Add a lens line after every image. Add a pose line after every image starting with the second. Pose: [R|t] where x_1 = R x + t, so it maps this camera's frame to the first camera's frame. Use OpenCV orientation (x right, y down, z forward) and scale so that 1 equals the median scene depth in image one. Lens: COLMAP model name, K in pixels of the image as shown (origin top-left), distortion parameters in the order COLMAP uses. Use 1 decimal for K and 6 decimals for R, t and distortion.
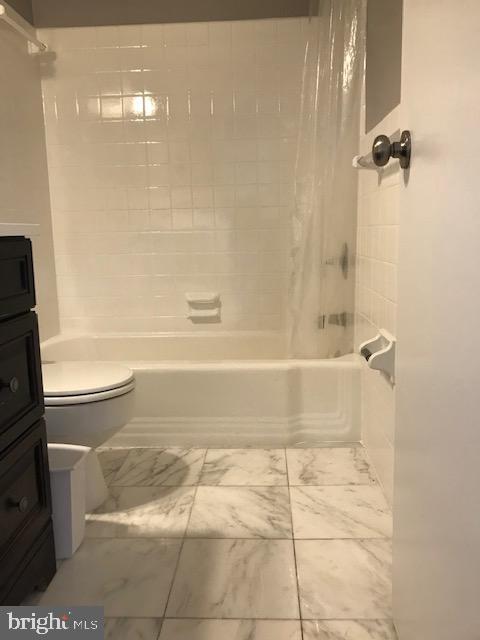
lens RADIAL K [[541.1, 0, 239.1], [0, 541.1, 319.3], [0, 0, 1]] dist [0.037805, -0.010789]
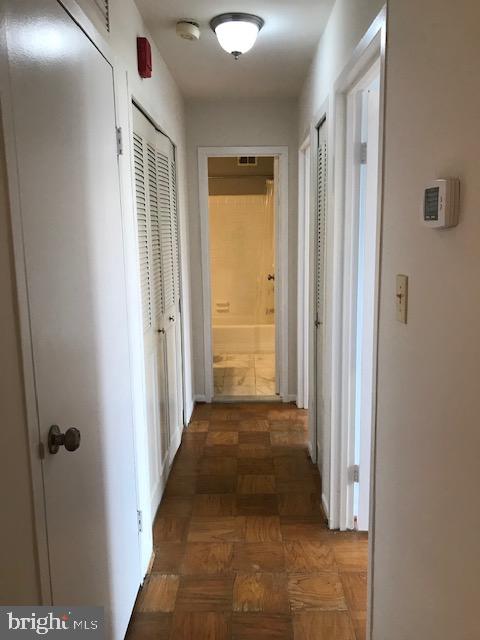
lens RADIAL K [[541.1, 0, 242.6], [0, 541.1, 323.4], [0, 0, 1]] dist [0.037805, -0.010789]
pose [[0.999357, -0.002998, 0.035722, -0.080798], [0.002161, 0.999723, 0.023431, -0.000583], [-0.035782, -0.023338, 0.999087, -1.946507]]
